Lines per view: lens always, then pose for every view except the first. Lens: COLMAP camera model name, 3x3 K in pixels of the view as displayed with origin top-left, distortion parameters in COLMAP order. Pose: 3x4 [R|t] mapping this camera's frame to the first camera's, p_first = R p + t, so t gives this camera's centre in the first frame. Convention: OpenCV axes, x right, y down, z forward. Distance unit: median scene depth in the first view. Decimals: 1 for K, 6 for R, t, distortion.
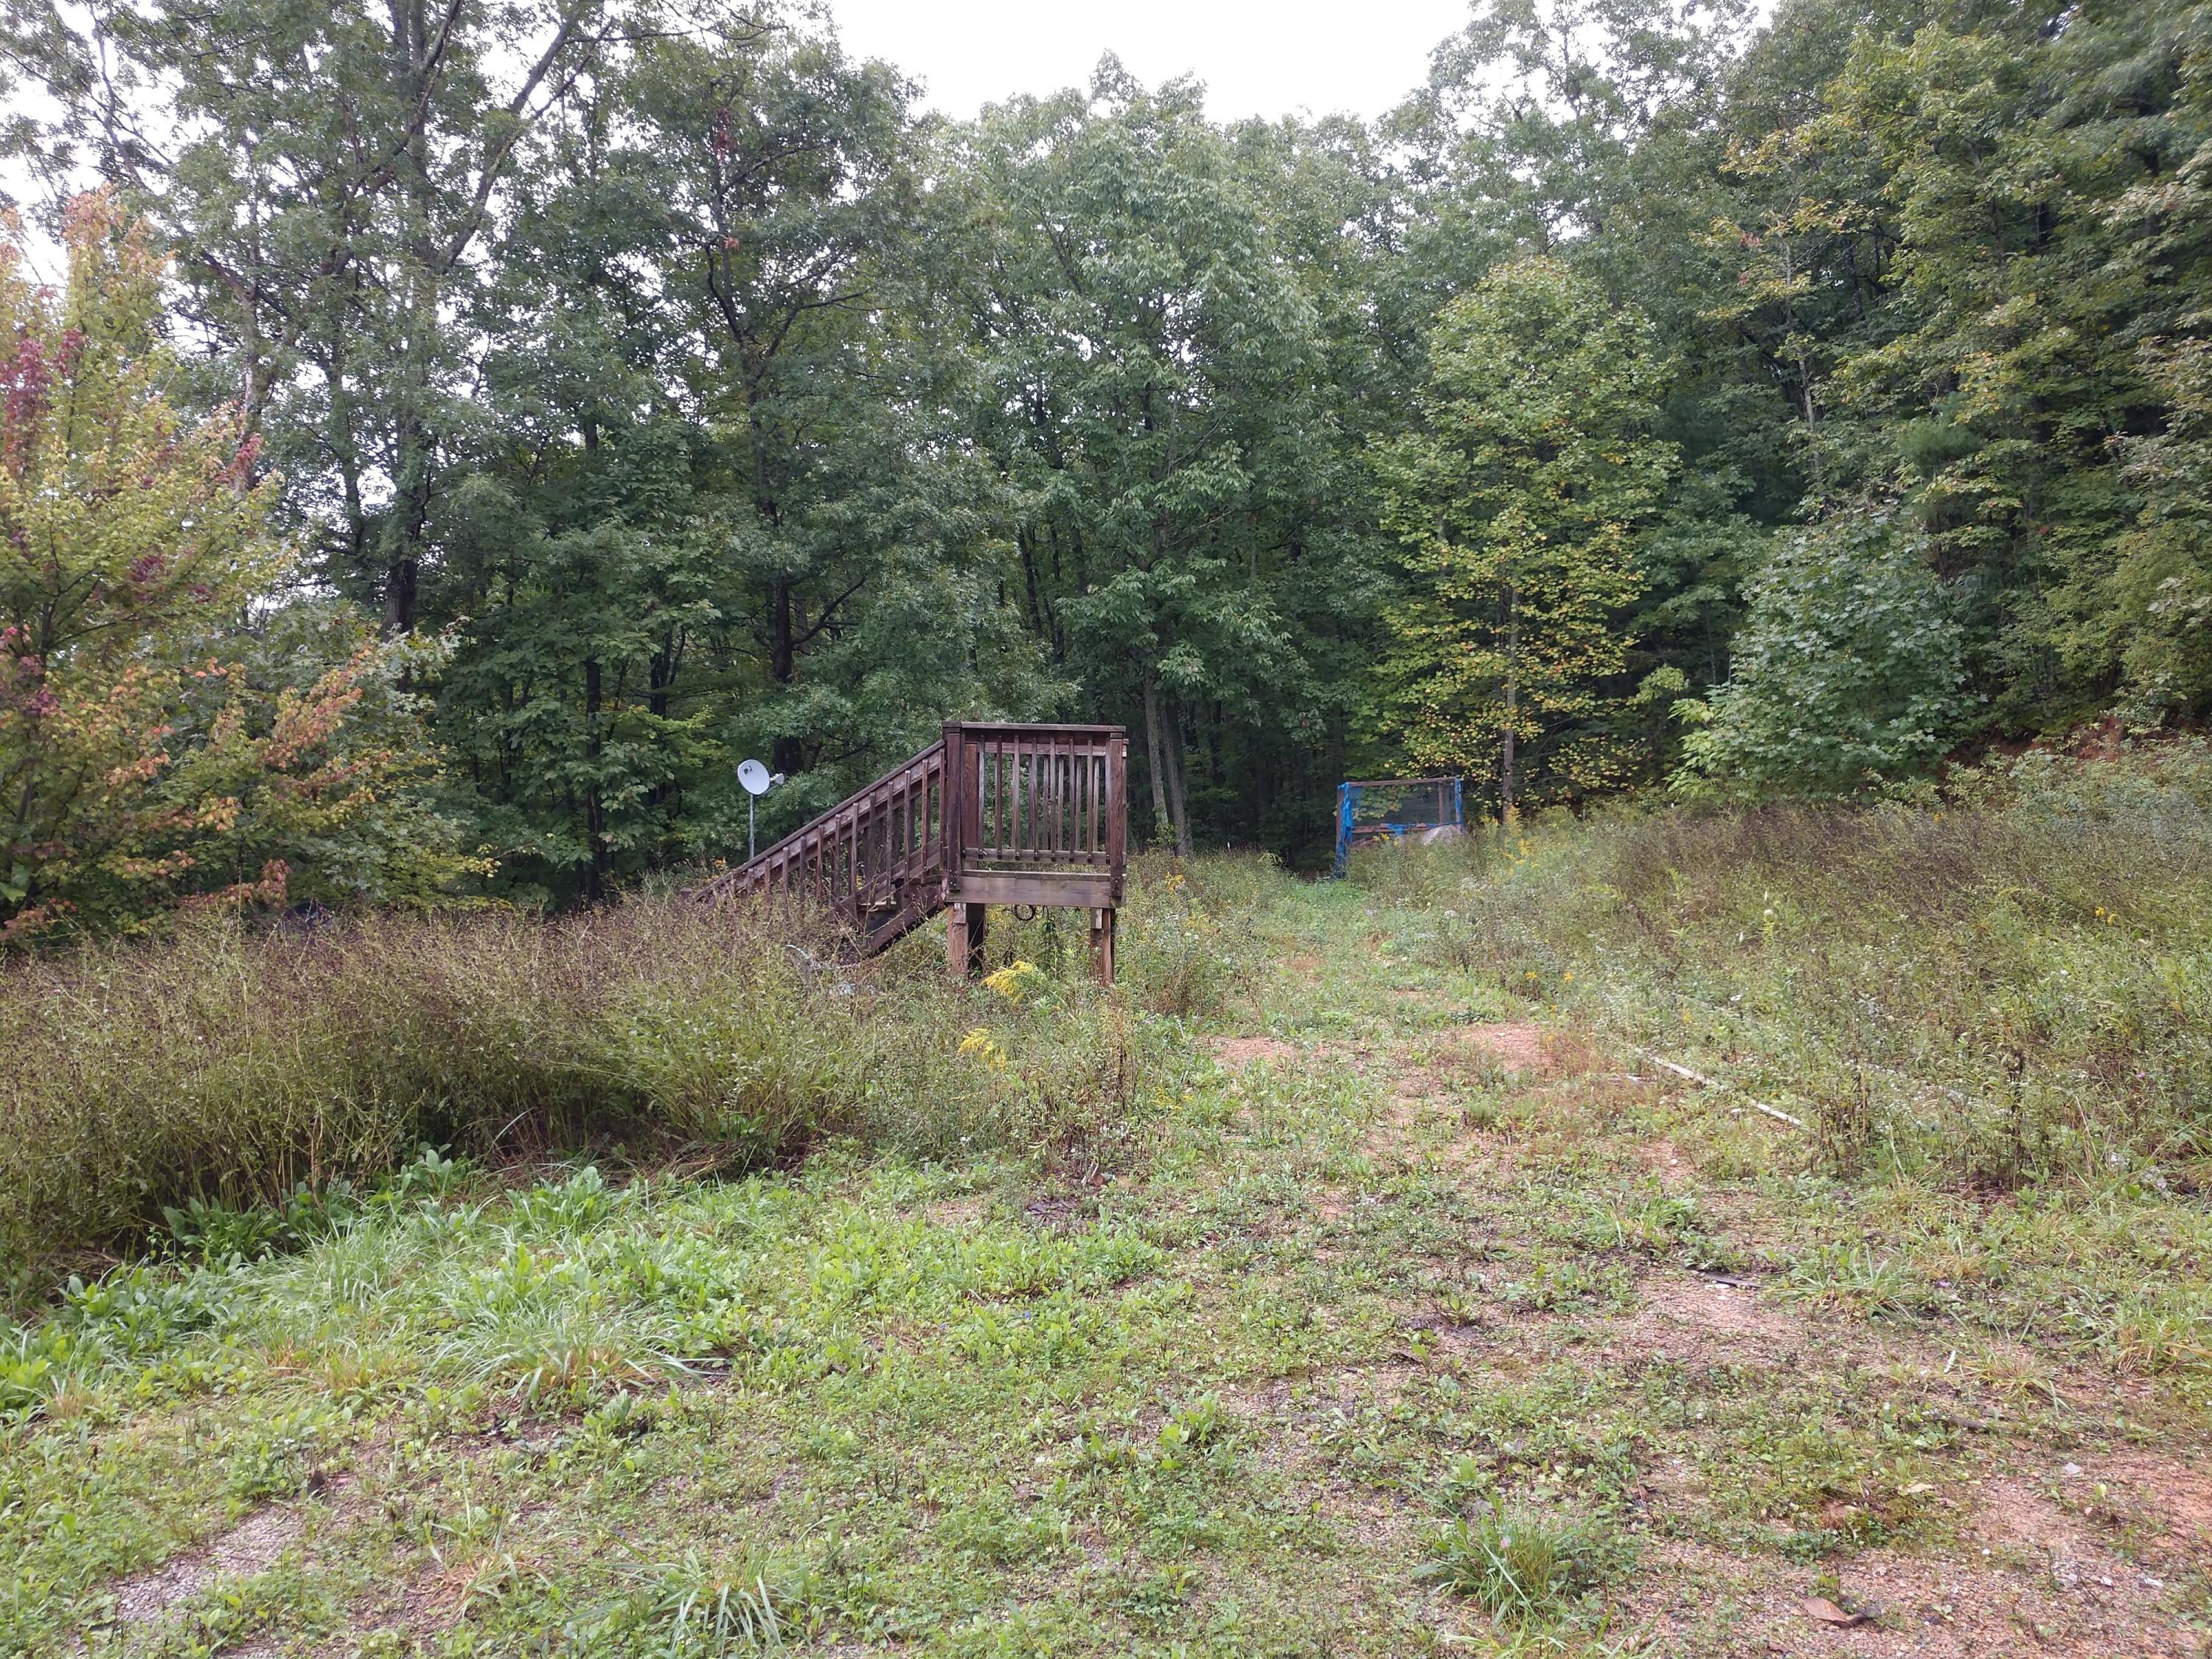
lens RADIAL K [[1662.1, 0, 1100.4], [0, 1662.1, 830.4], [0, 0, 1]] dist [-0.000603, 0.005156]
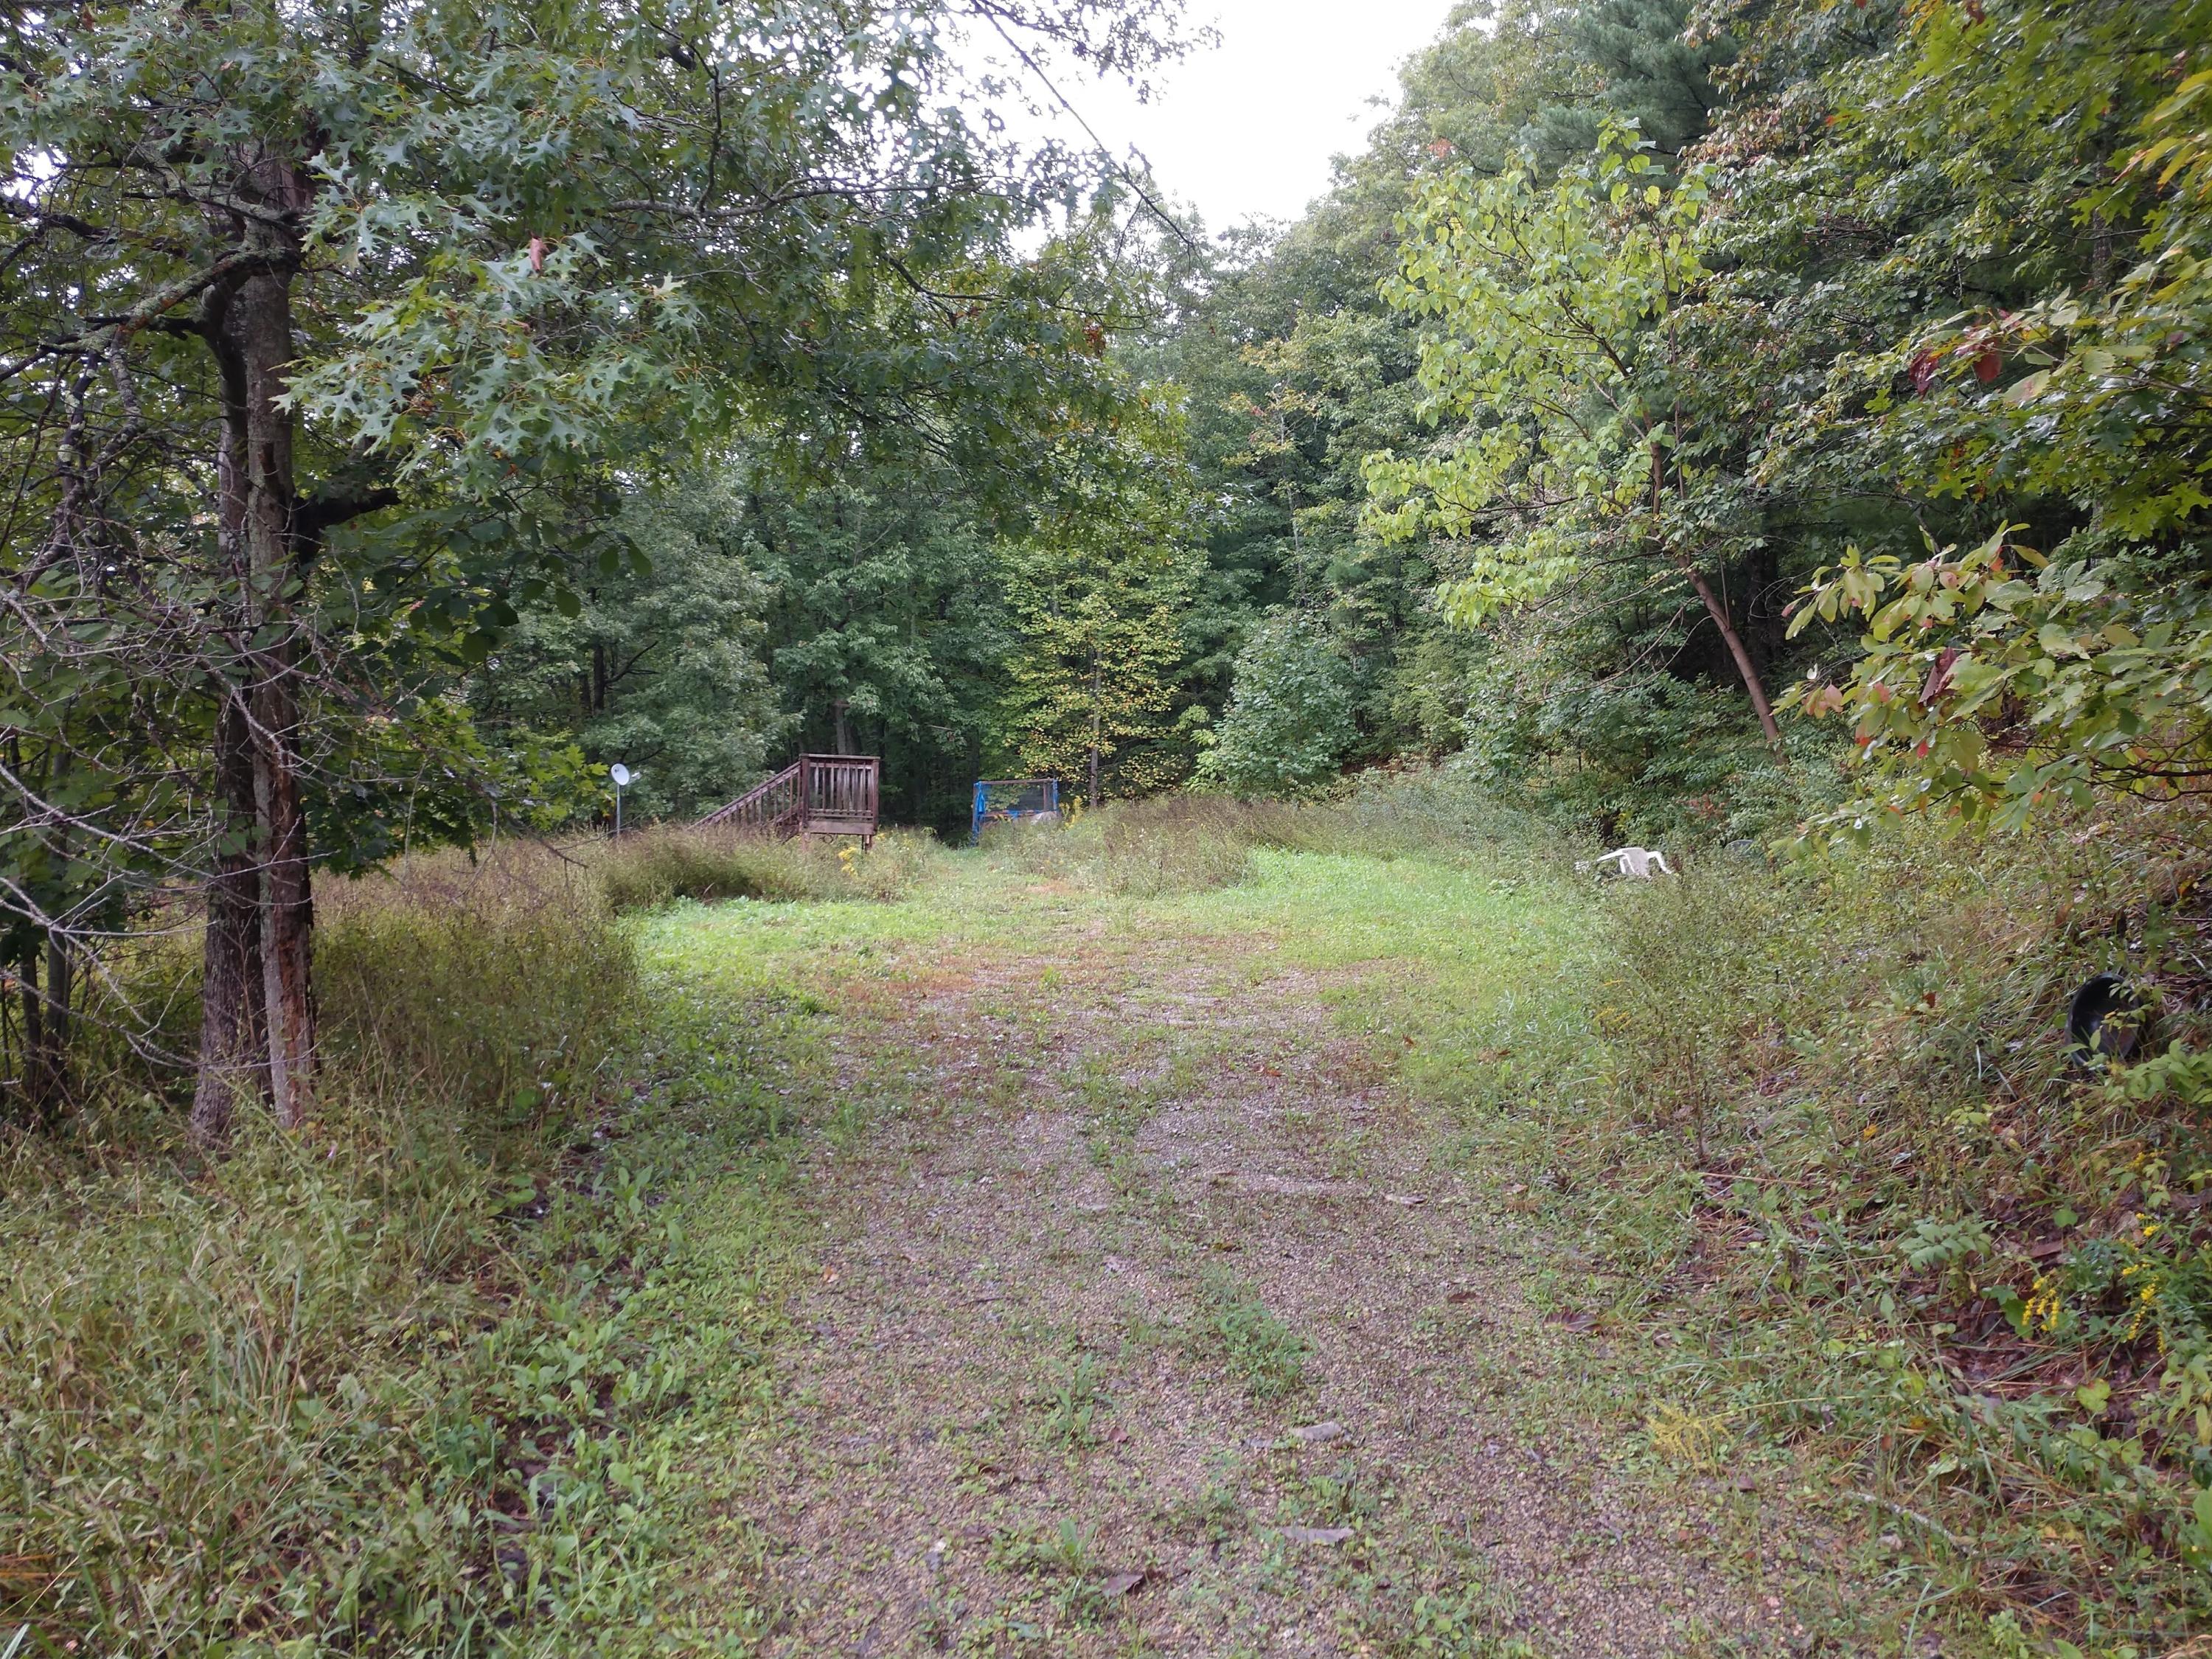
lens RADIAL K [[1662.1, 0, 1106.4], [0, 1662.1, 830.1], [0, 0, 1]] dist [-0.000603, 0.005156]
pose [[0.975791, 0.004067, 0.218667, -0.057376], [-0.004034, 0.999992, -0.000596, 0.012614], [-0.218667, -0.000300, 0.975799, -0.412416]]
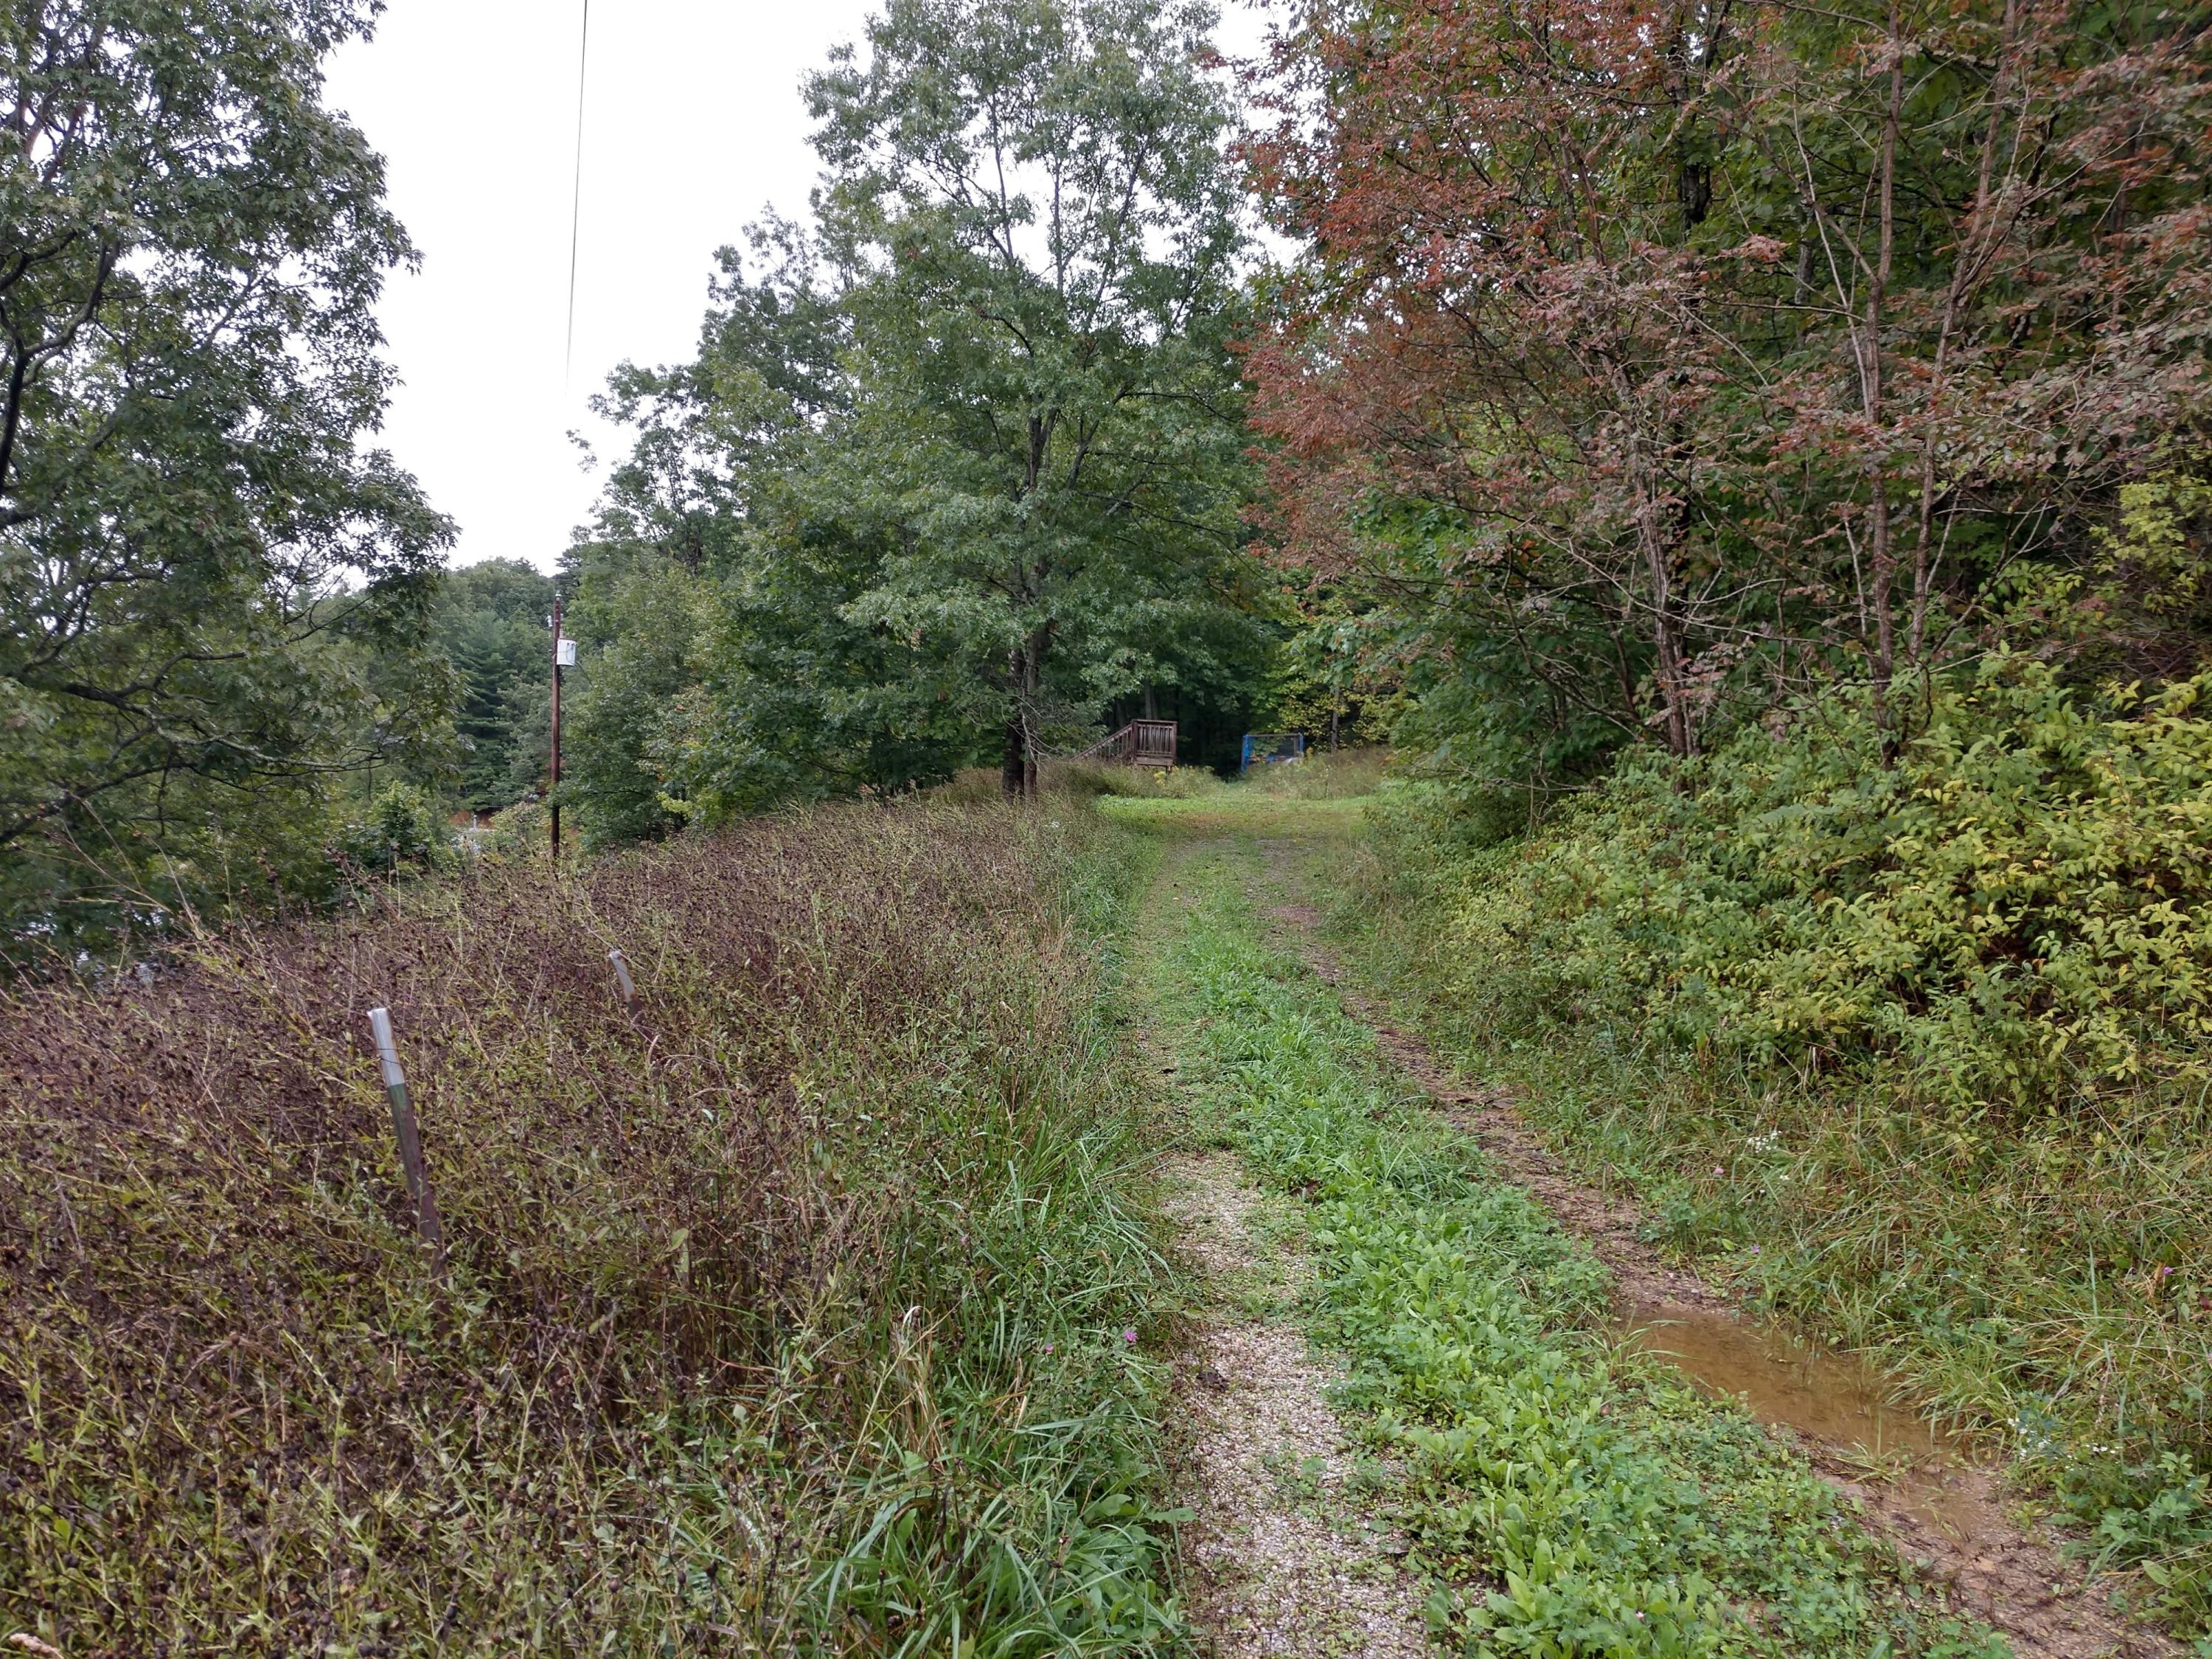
lens RADIAL K [[1662.1, 0, 1108.9], [0, 1662.1, 829.0], [0, 0, 1]] dist [-0.000603, 0.005156]
pose [[0.998704, 0.019345, 0.047069, -0.105426], [-0.020838, 0.999289, 0.031435, 0.023794], [-0.046427, -0.032375, 0.998397, -0.949559]]
